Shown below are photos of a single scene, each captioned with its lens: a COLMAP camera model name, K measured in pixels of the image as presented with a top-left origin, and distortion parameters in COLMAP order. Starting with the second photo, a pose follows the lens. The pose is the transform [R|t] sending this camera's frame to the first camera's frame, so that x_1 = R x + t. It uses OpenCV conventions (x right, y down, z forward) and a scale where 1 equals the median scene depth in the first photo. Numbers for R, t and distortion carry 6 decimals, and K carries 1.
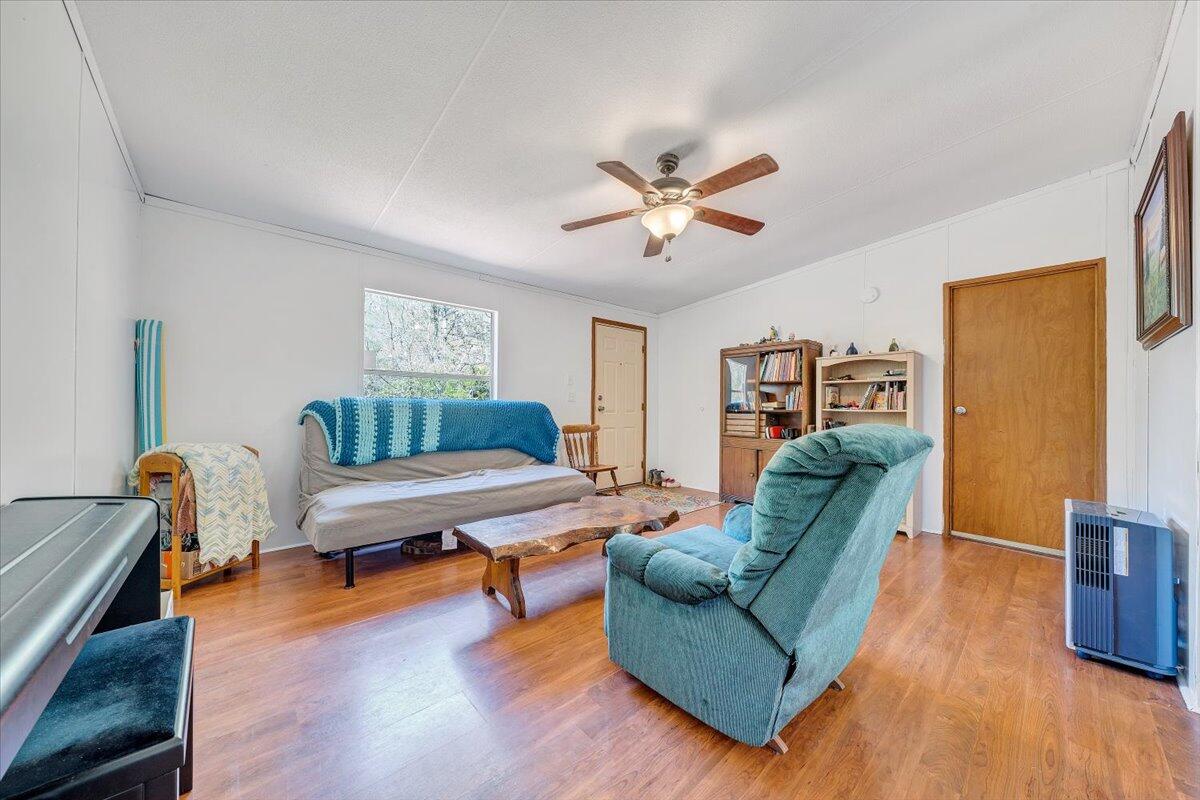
lens RADIAL K [[411.7, 0, 596.6], [0, 411.7, 402.7], [0, 0, 1]] dist [-0.000282, -0.000023]
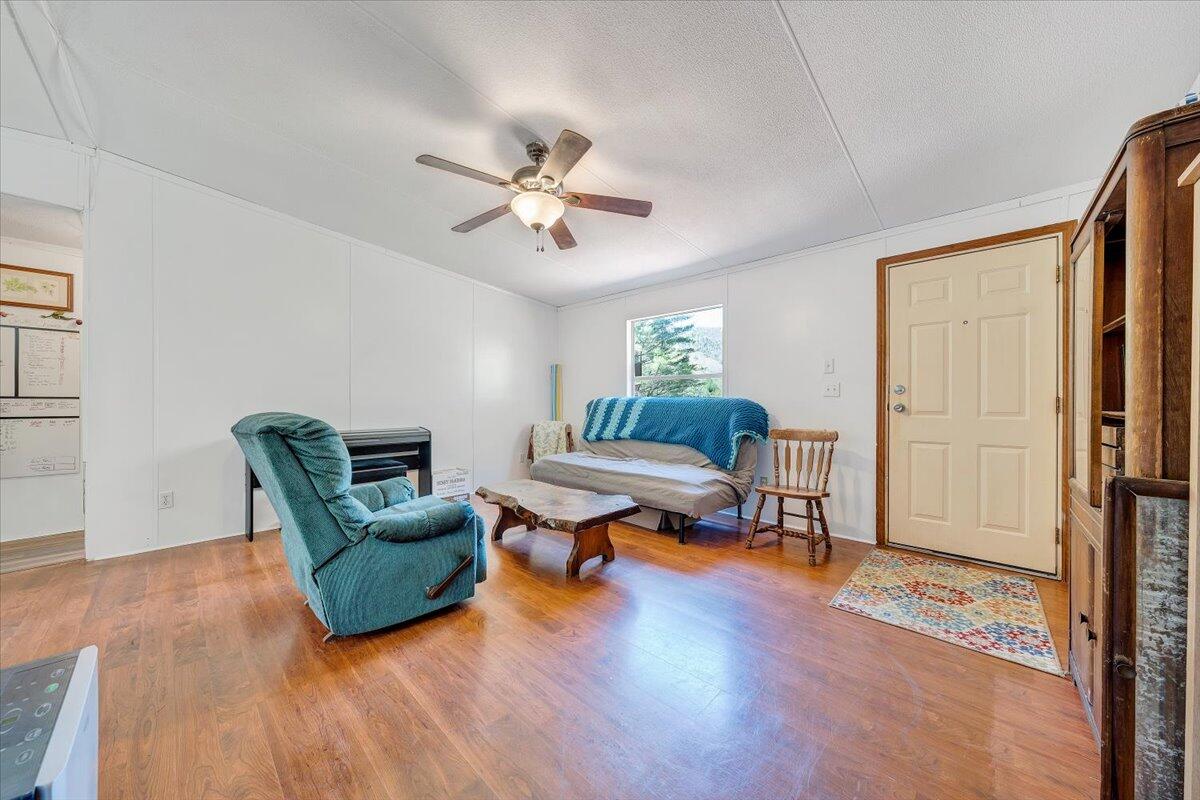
lens RADIAL K [[411.7, 0, 596.6], [0, 411.7, 402.7], [0, 0, 1]] dist [-0.000282, -0.000023]
pose [[0.085175, -0.004798, -0.996354, 0.681461], [0.002945, 0.999985, -0.004564, 0.009899], [0.996362, -0.002545, 0.085188, 0.623829]]
